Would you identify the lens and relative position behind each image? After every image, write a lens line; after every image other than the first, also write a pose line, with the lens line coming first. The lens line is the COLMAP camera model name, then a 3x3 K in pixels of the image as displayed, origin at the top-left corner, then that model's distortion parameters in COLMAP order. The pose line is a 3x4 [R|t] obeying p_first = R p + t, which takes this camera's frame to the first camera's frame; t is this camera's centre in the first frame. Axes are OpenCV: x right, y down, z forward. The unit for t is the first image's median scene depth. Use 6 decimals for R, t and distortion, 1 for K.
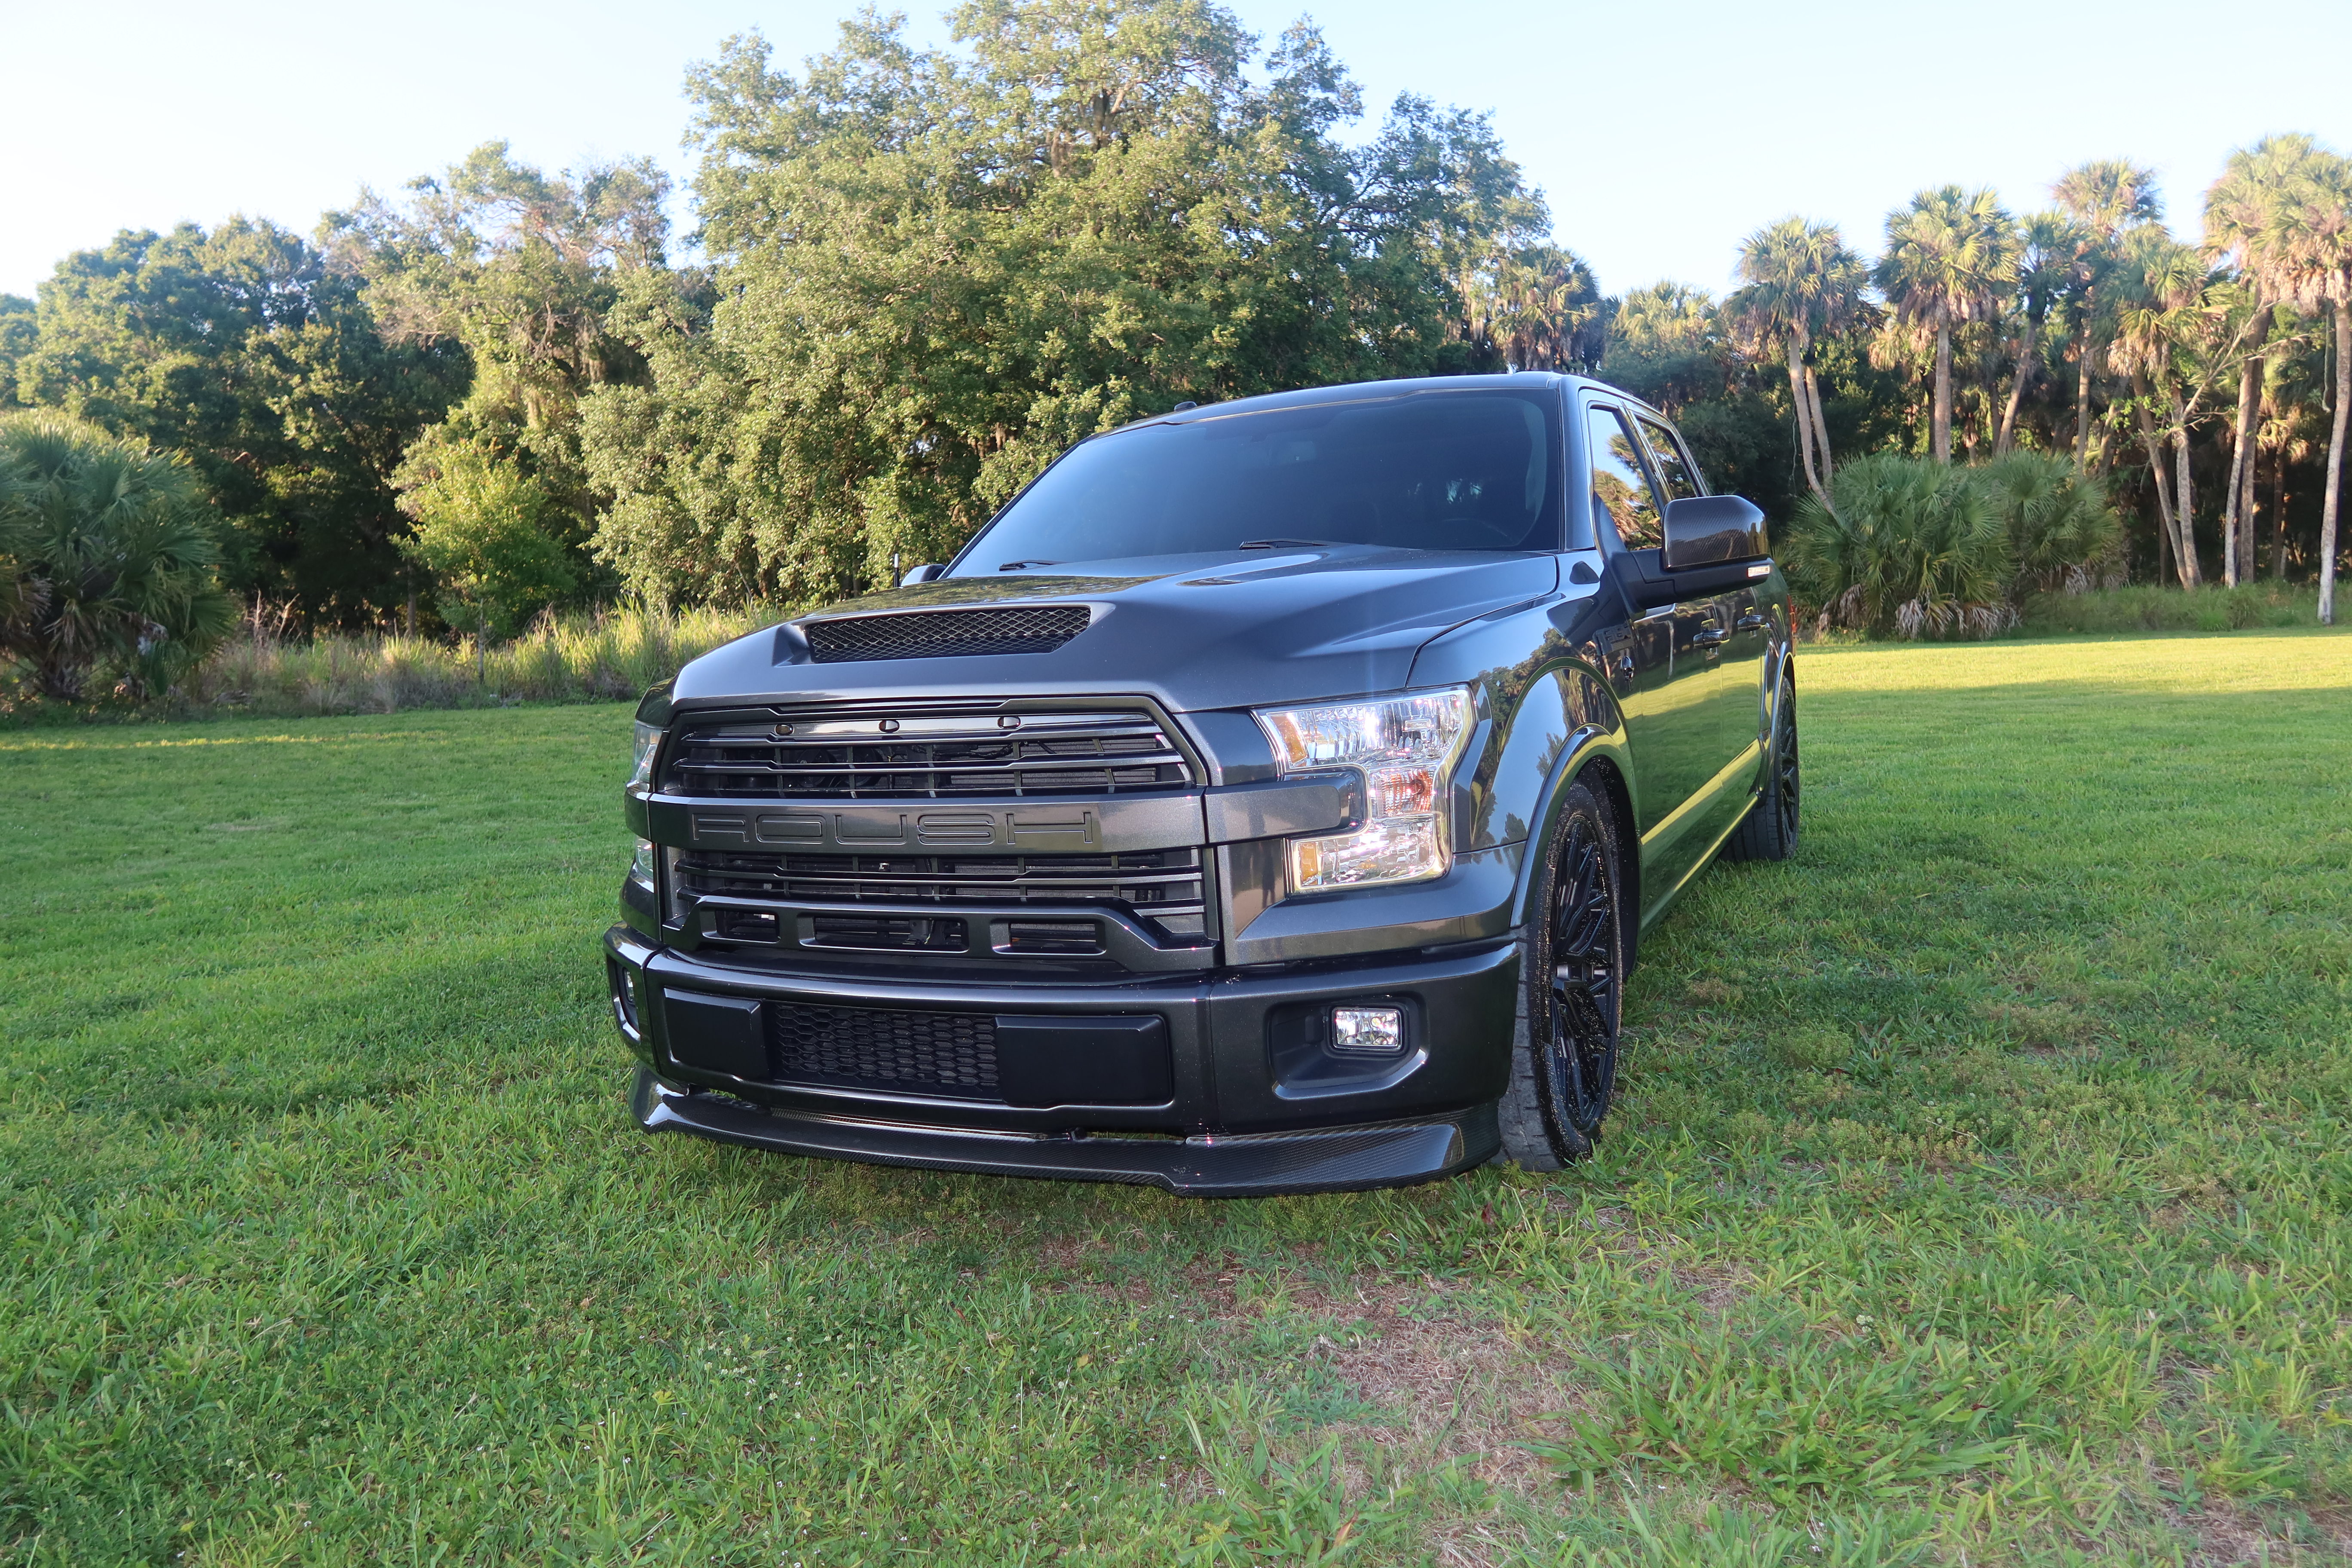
lens RADIAL K [[1655.2, 0, 1189.2], [0, 1655.2, 778.5], [0, 0, 1]] dist [-0.033465, 0.010765]
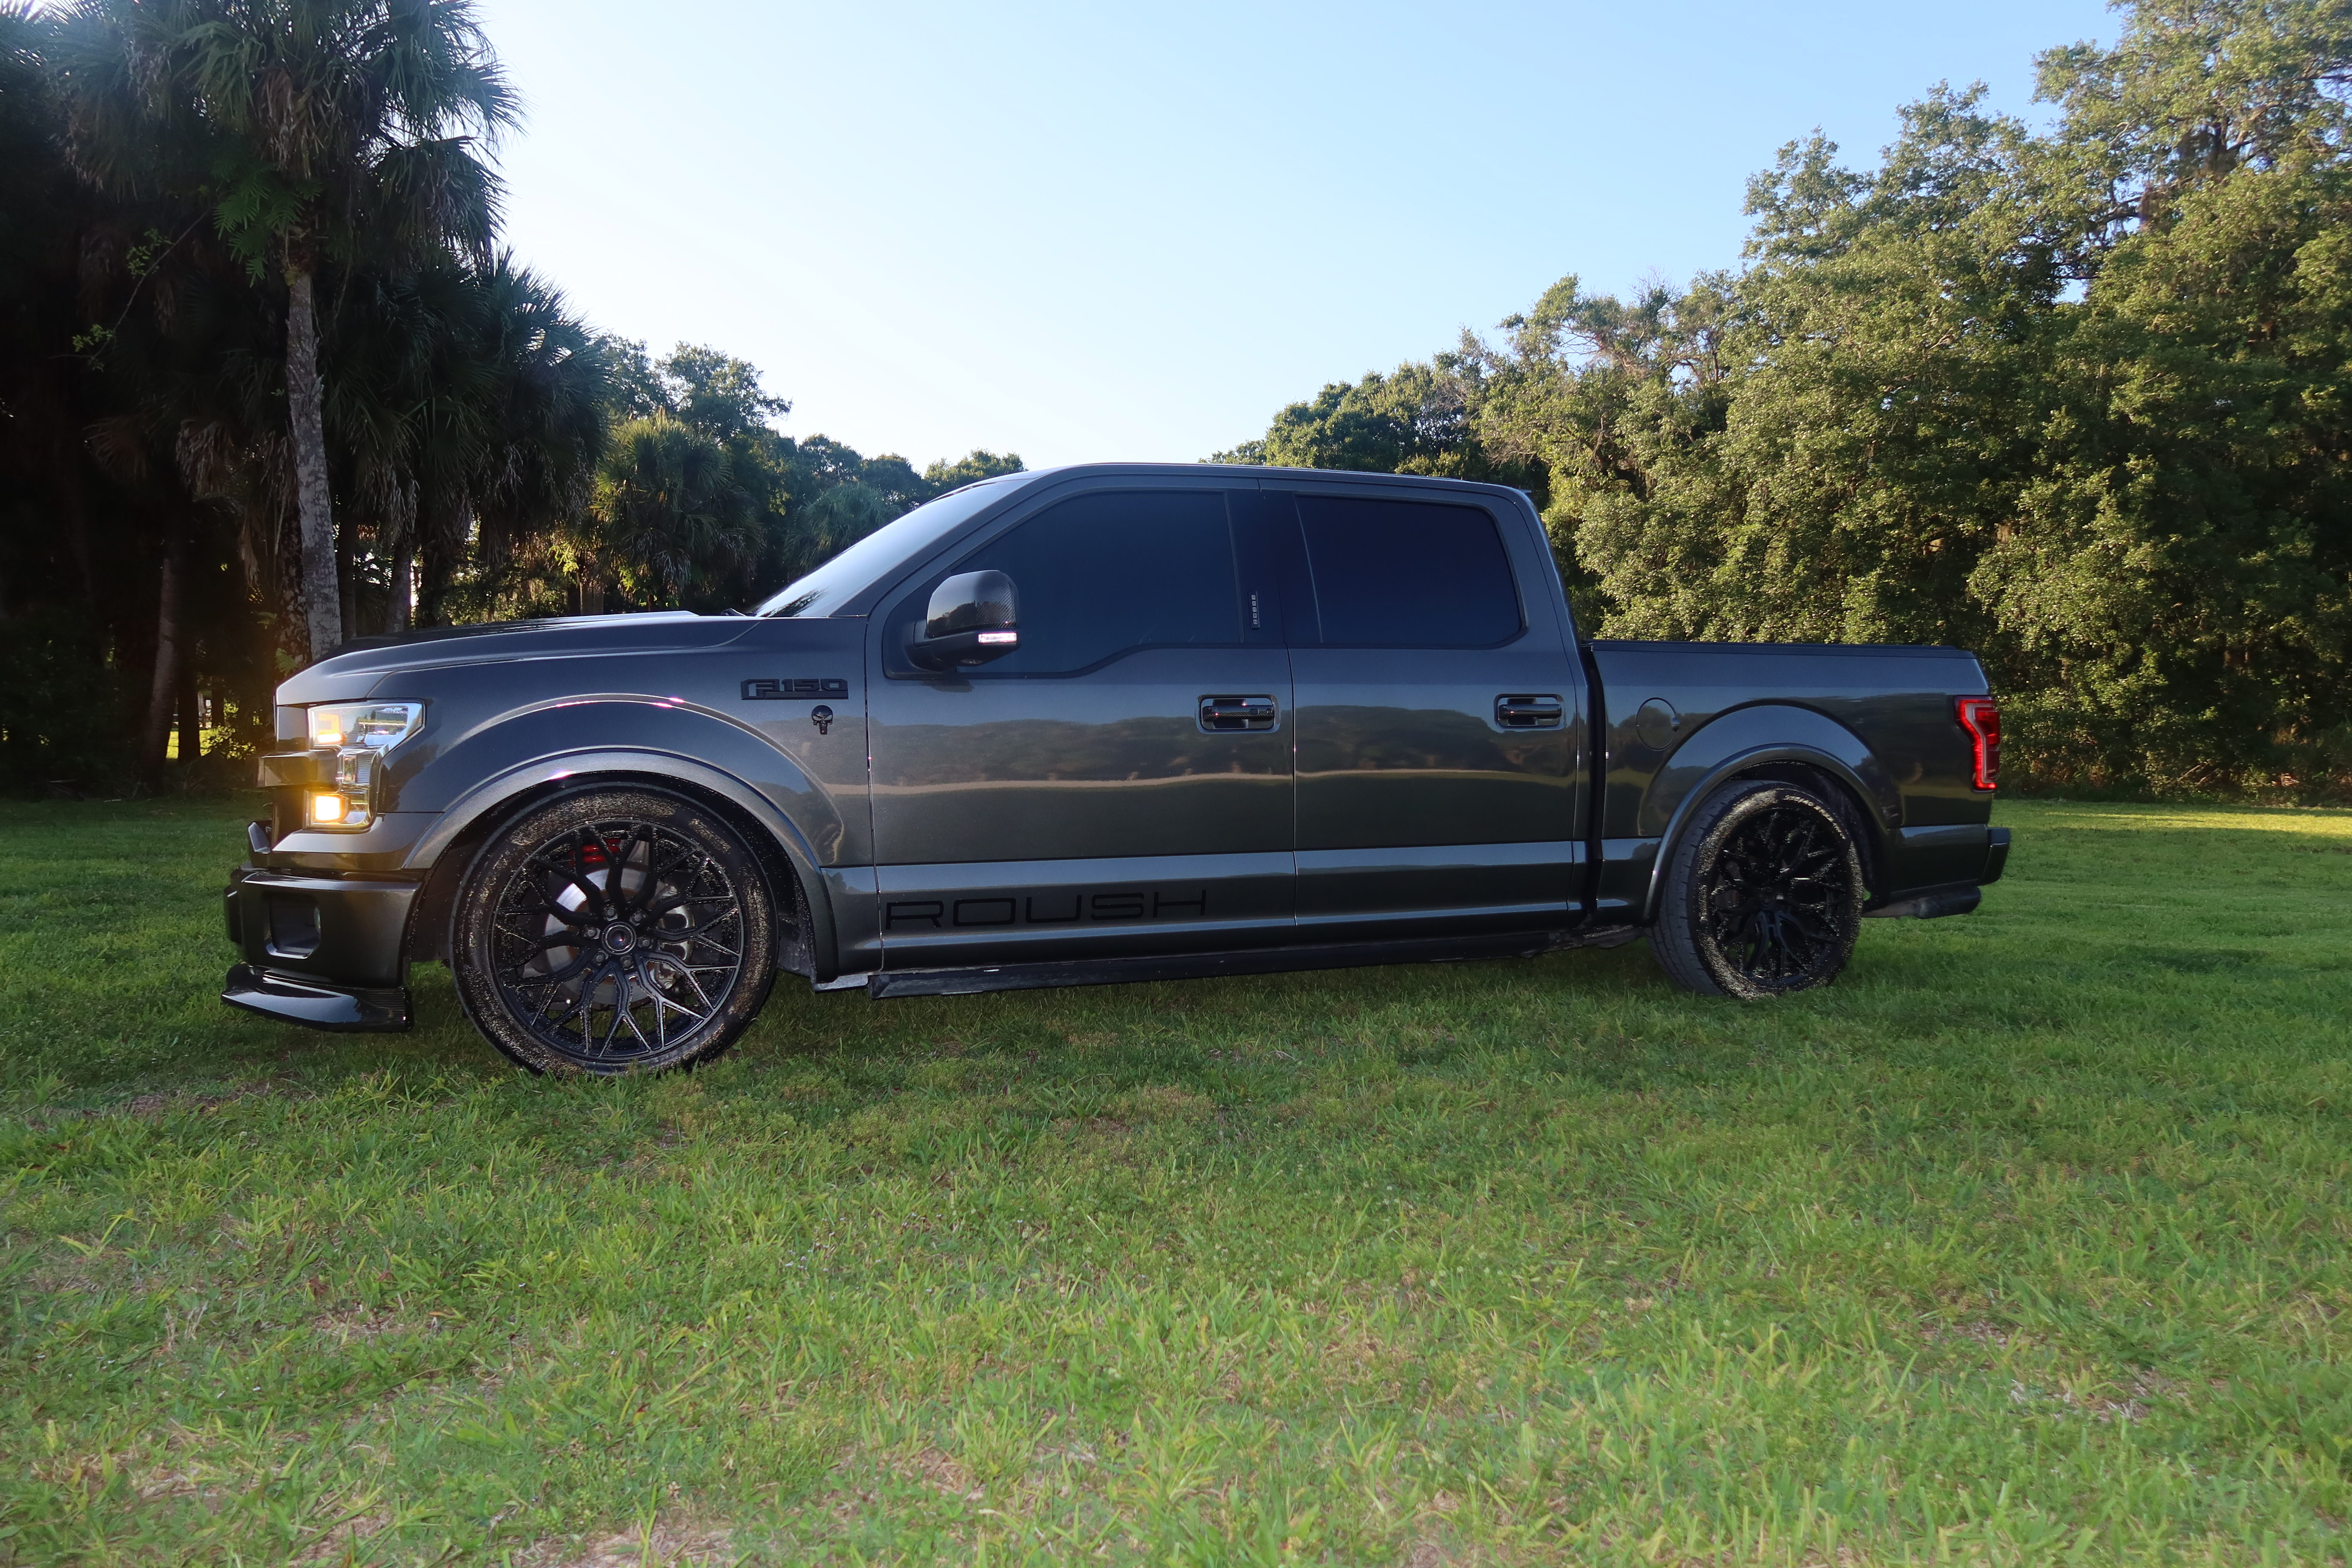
lens RADIAL K [[1655.2, 0, 1126.5], [0, 1655.2, 751.2], [0, 0, 1]] dist [-0.033465, 0.010765]
pose [[0.726773, 0.053067, -0.684824, 0.131908], [-0.107662, 0.993489, -0.037272, -0.002010], [0.678387, 0.100817, 0.727754, 0.032383]]
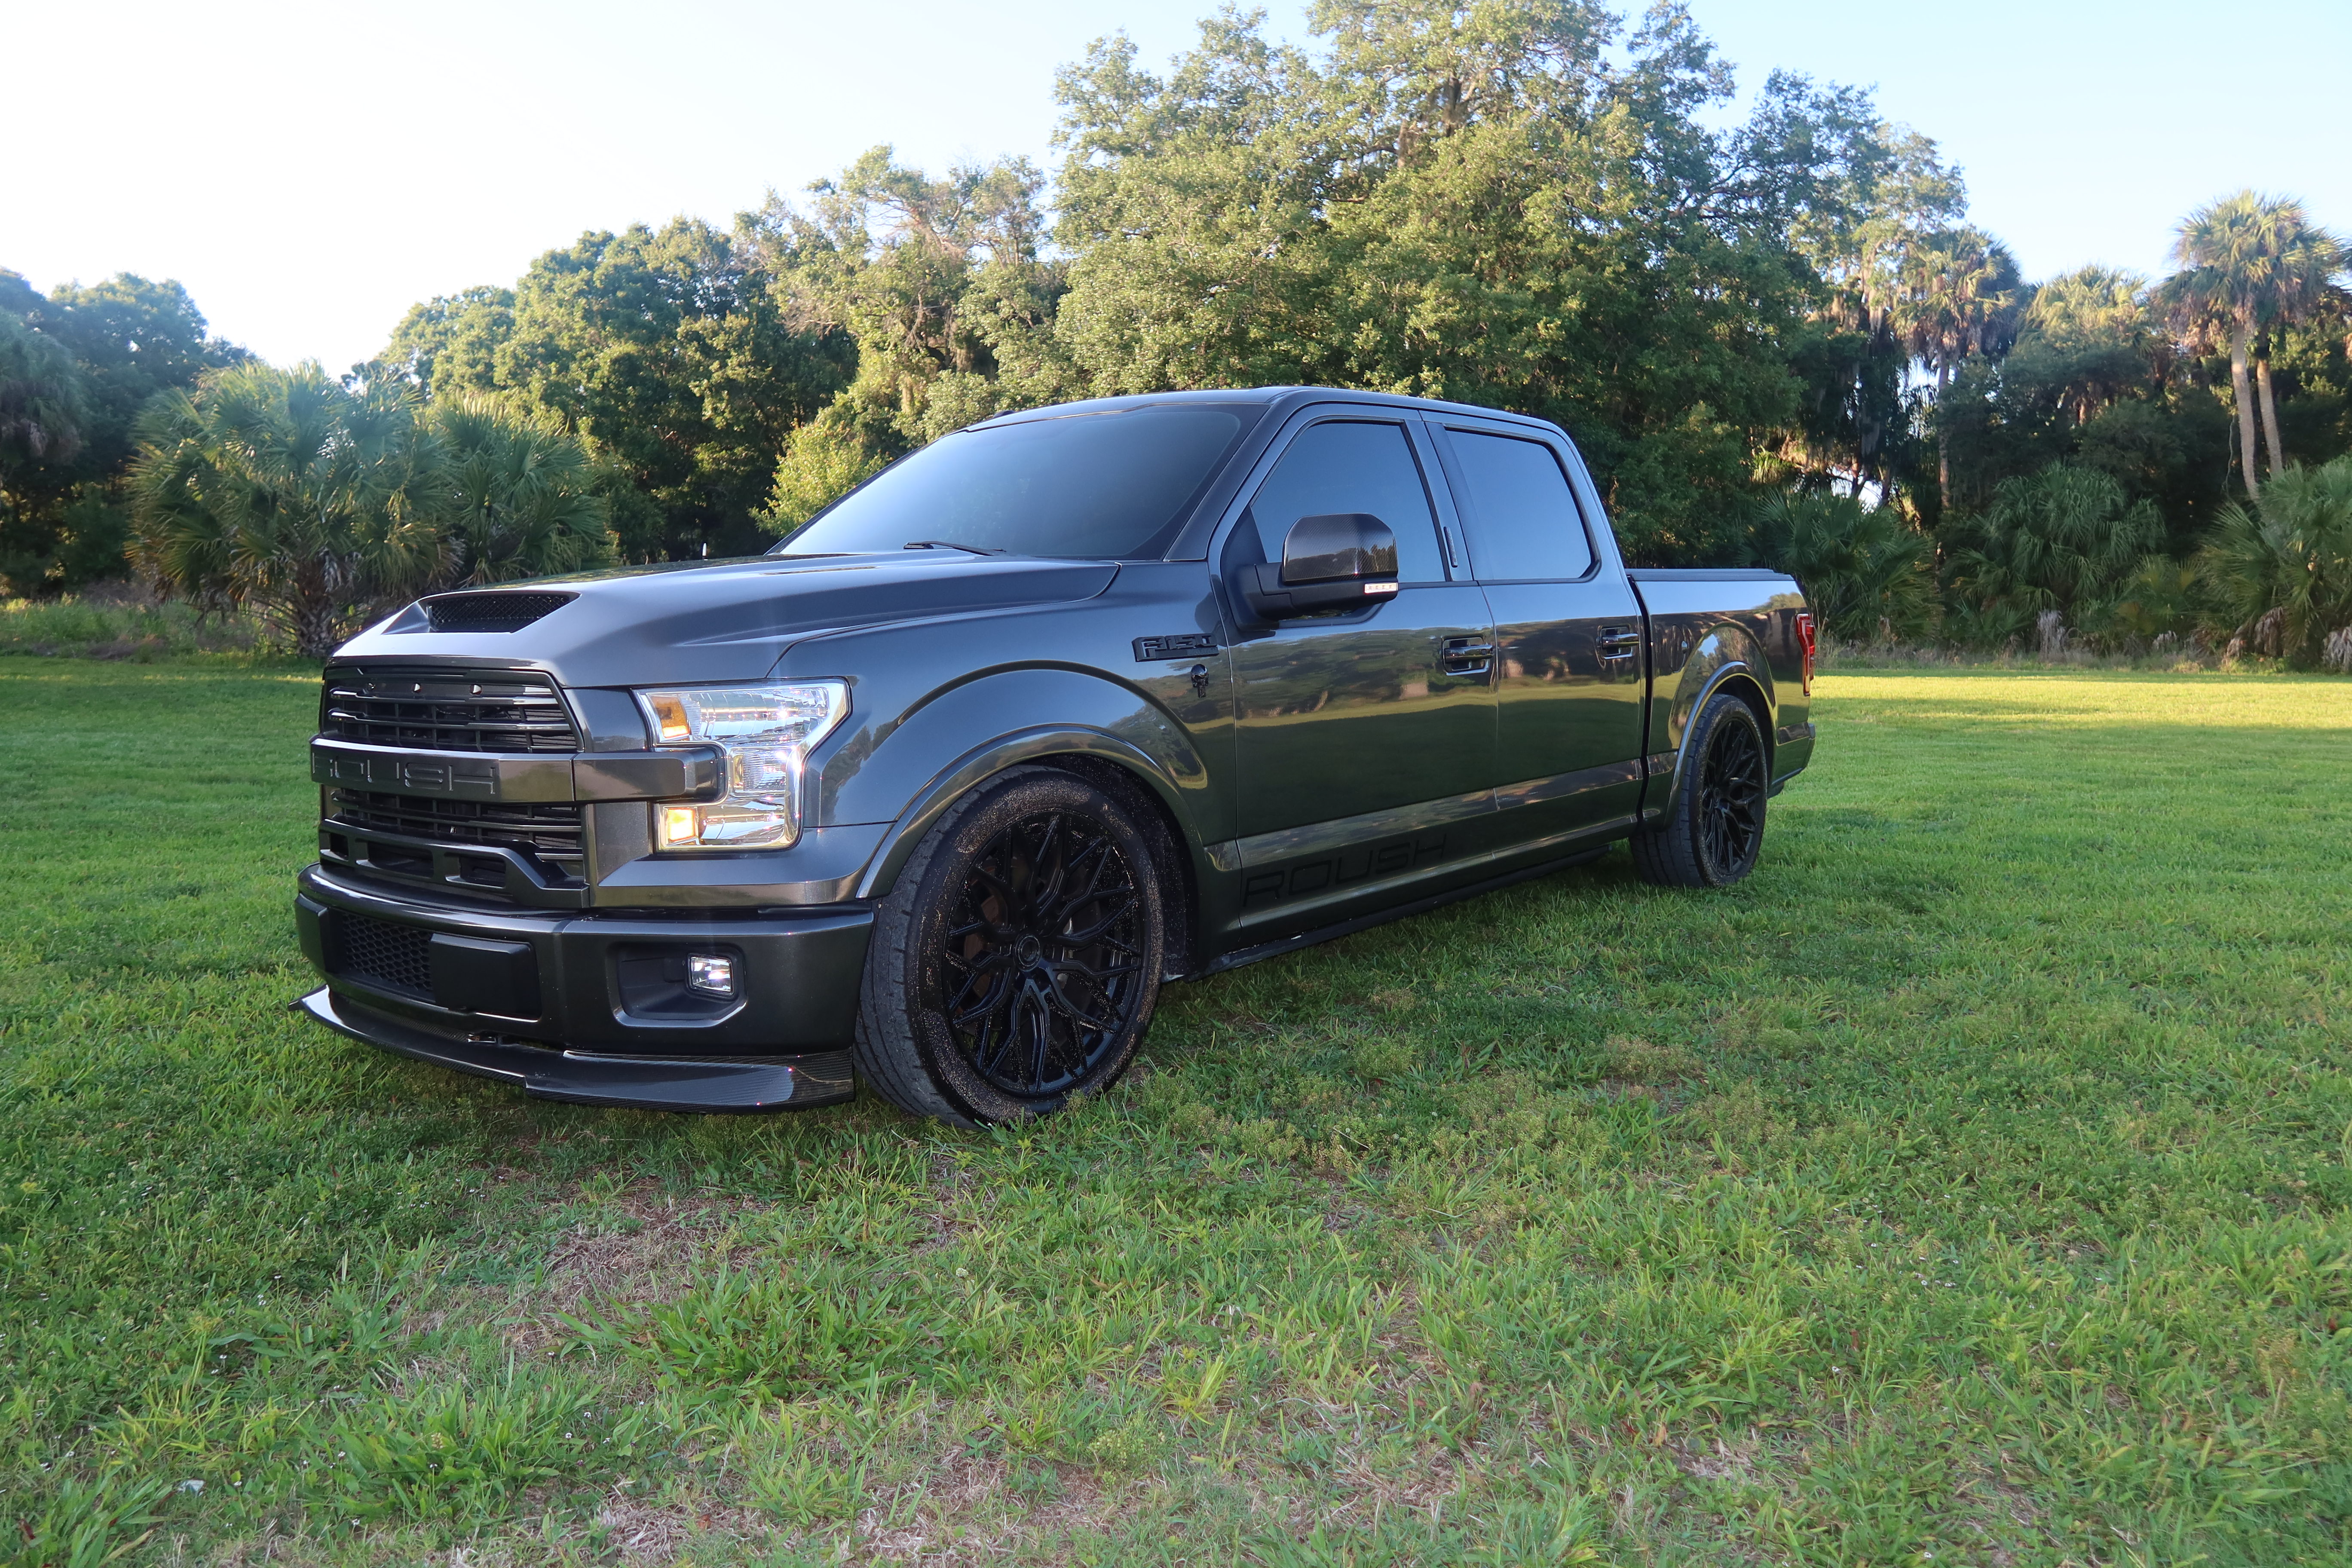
lens RADIAL K [[1655.2, 0, 1167.5], [0, 1655.2, 778.7], [0, 0, 1]] dist [-0.033465, 0.010765]
pose [[0.966924, 0.064272, -0.246833, 0.051808], [-0.062465, 0.997932, 0.015154, -0.001532], [0.247297, 0.000765, 0.968940, -0.002014]]
